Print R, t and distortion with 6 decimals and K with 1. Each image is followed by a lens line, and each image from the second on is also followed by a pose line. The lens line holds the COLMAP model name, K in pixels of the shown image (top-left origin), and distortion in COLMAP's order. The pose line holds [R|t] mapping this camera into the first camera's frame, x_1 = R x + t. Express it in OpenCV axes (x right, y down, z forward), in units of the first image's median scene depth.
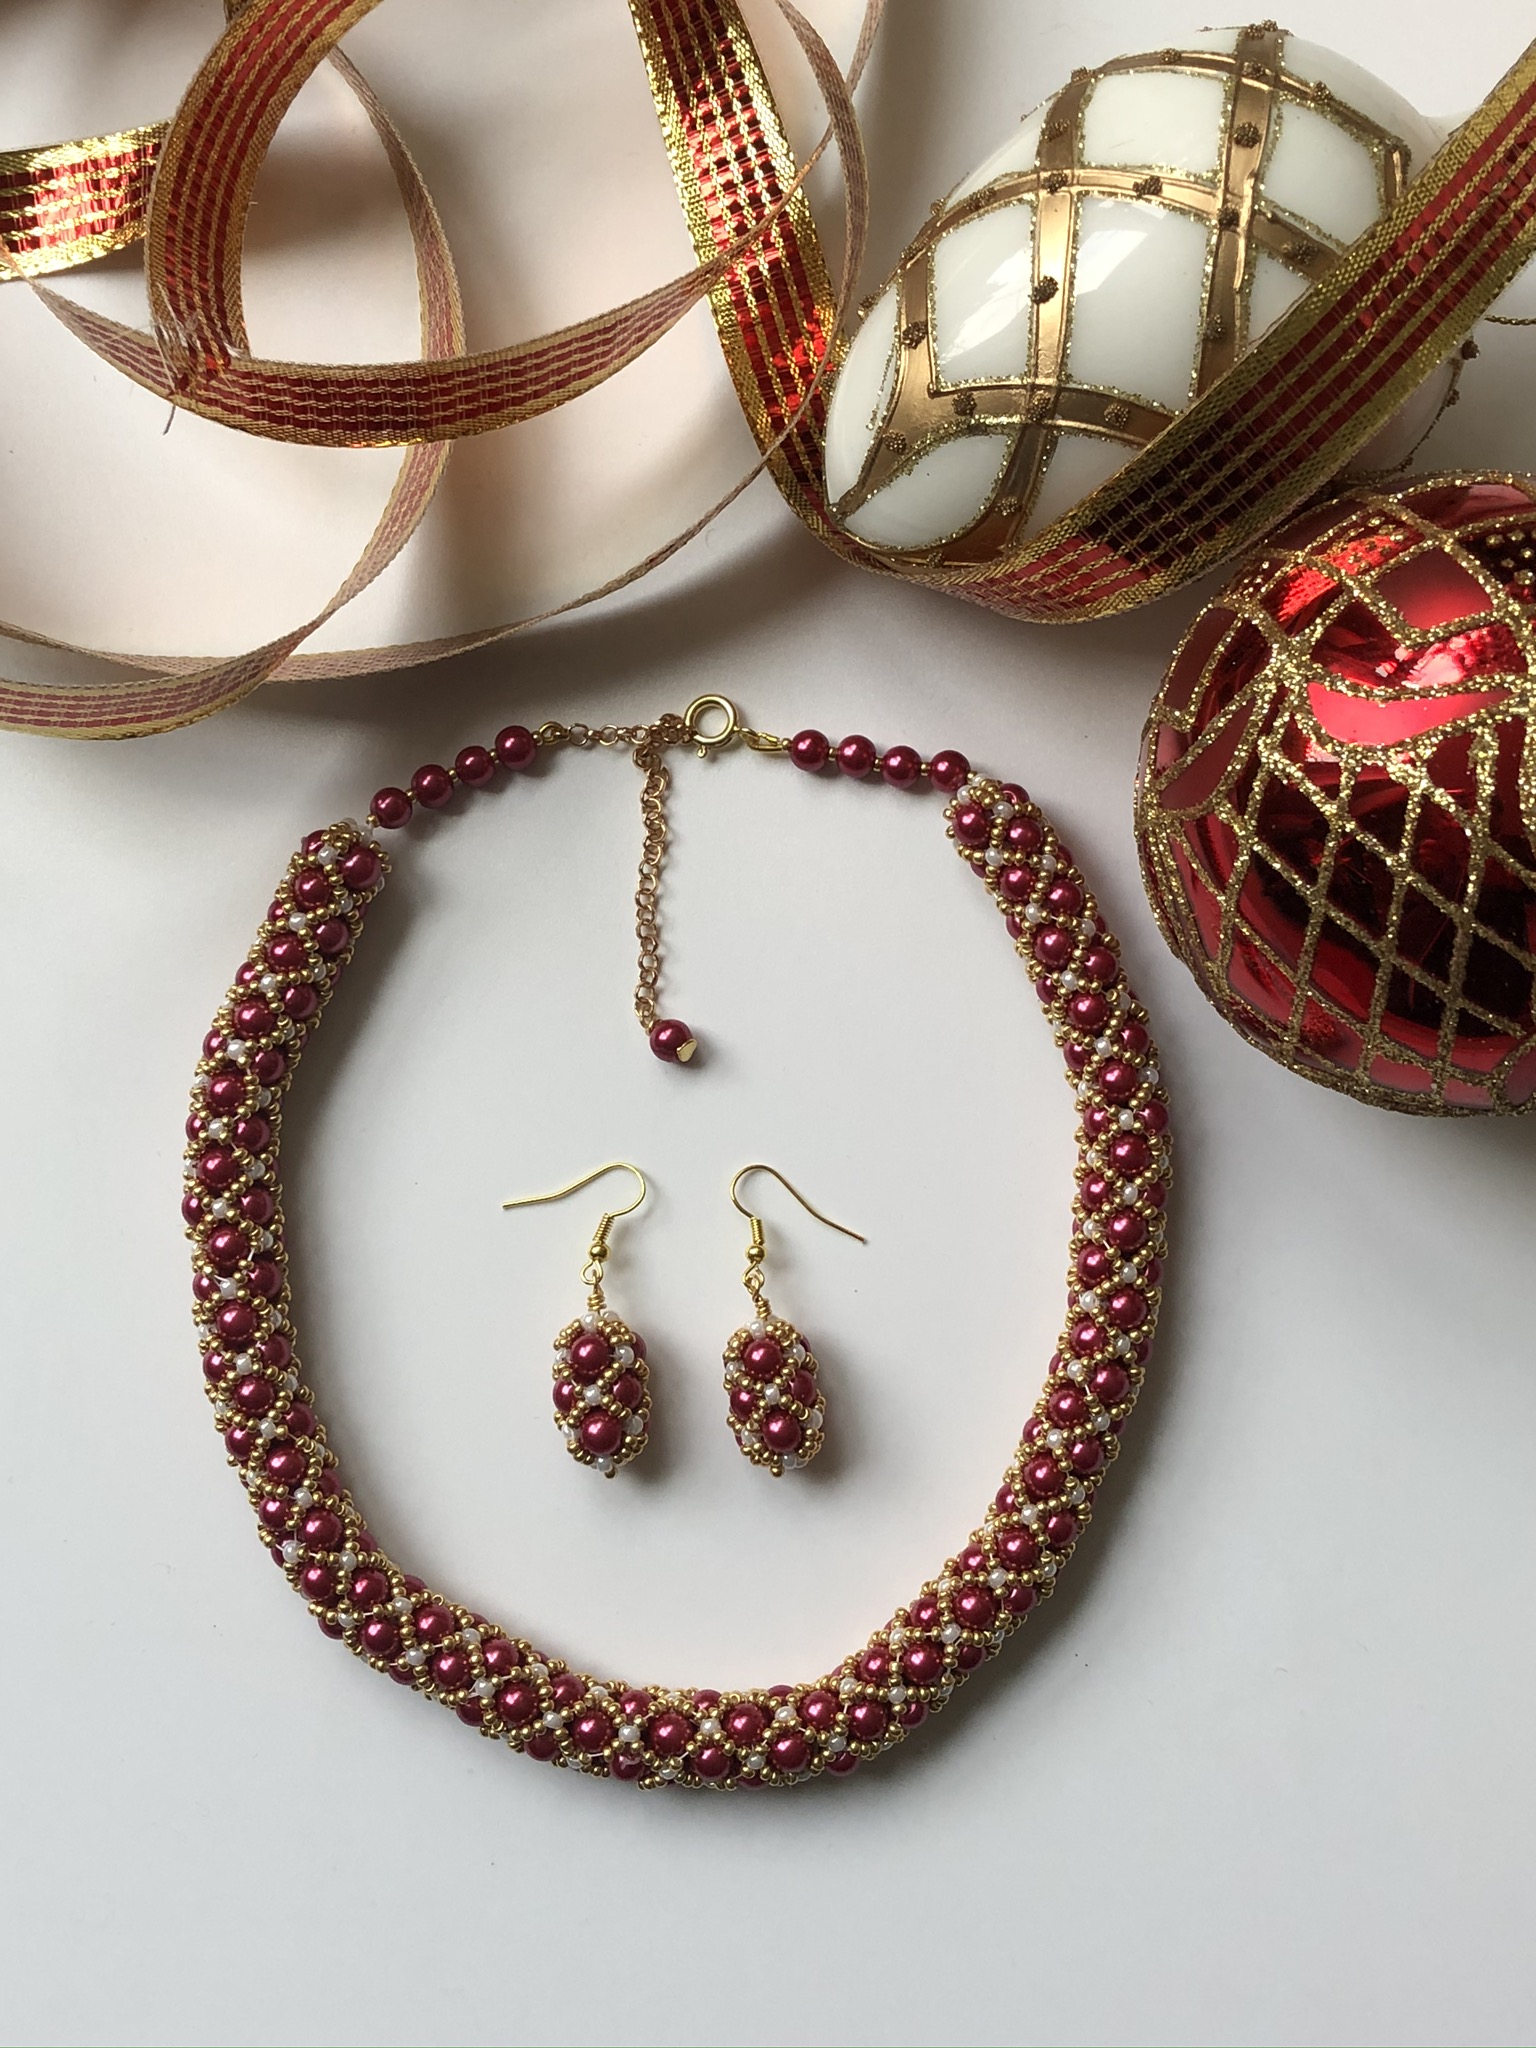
lens RADIAL K [[2623.4, 0, 758.9], [0, 2623.4, 1009.6], [0, 0, 1]] dist [0.138747, 0.000000]
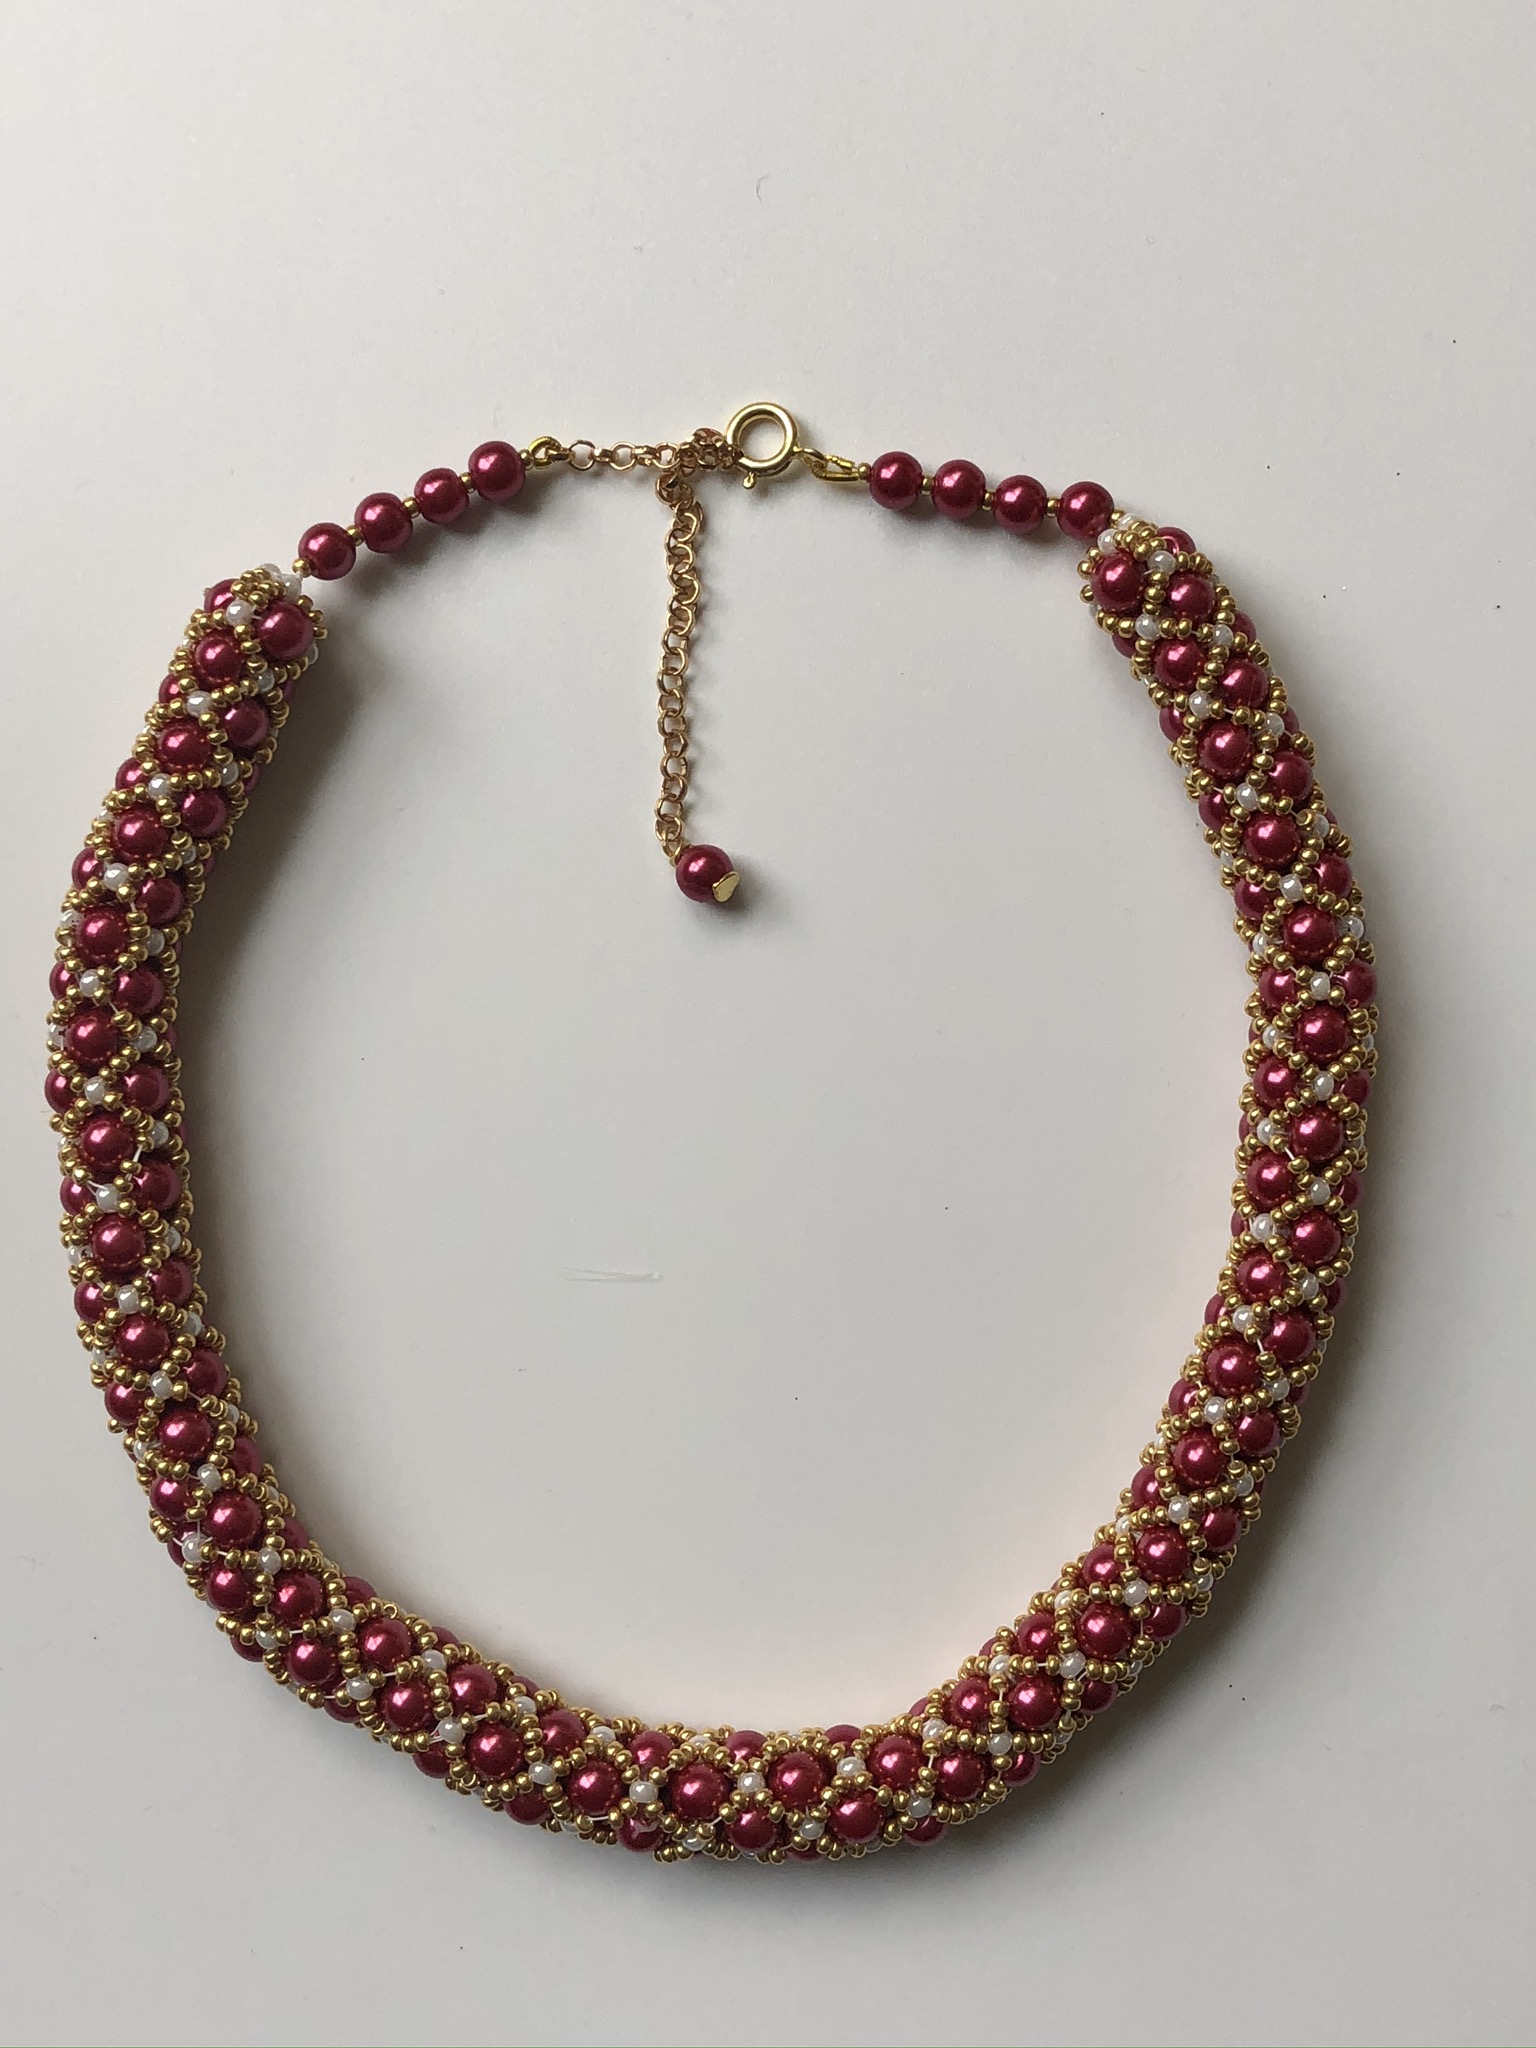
lens RADIAL K [[2623.4, 0, 767.6], [0, 2623.4, 1043.4], [0, 0, 1]] dist [0.138747, 0.000000]
pose [[0.999784, 0.010928, 0.017682, -0.028737], [-0.012119, 0.997562, 0.068729, 0.008646], [-0.016888, -0.068929, 0.997479, 0.256580]]
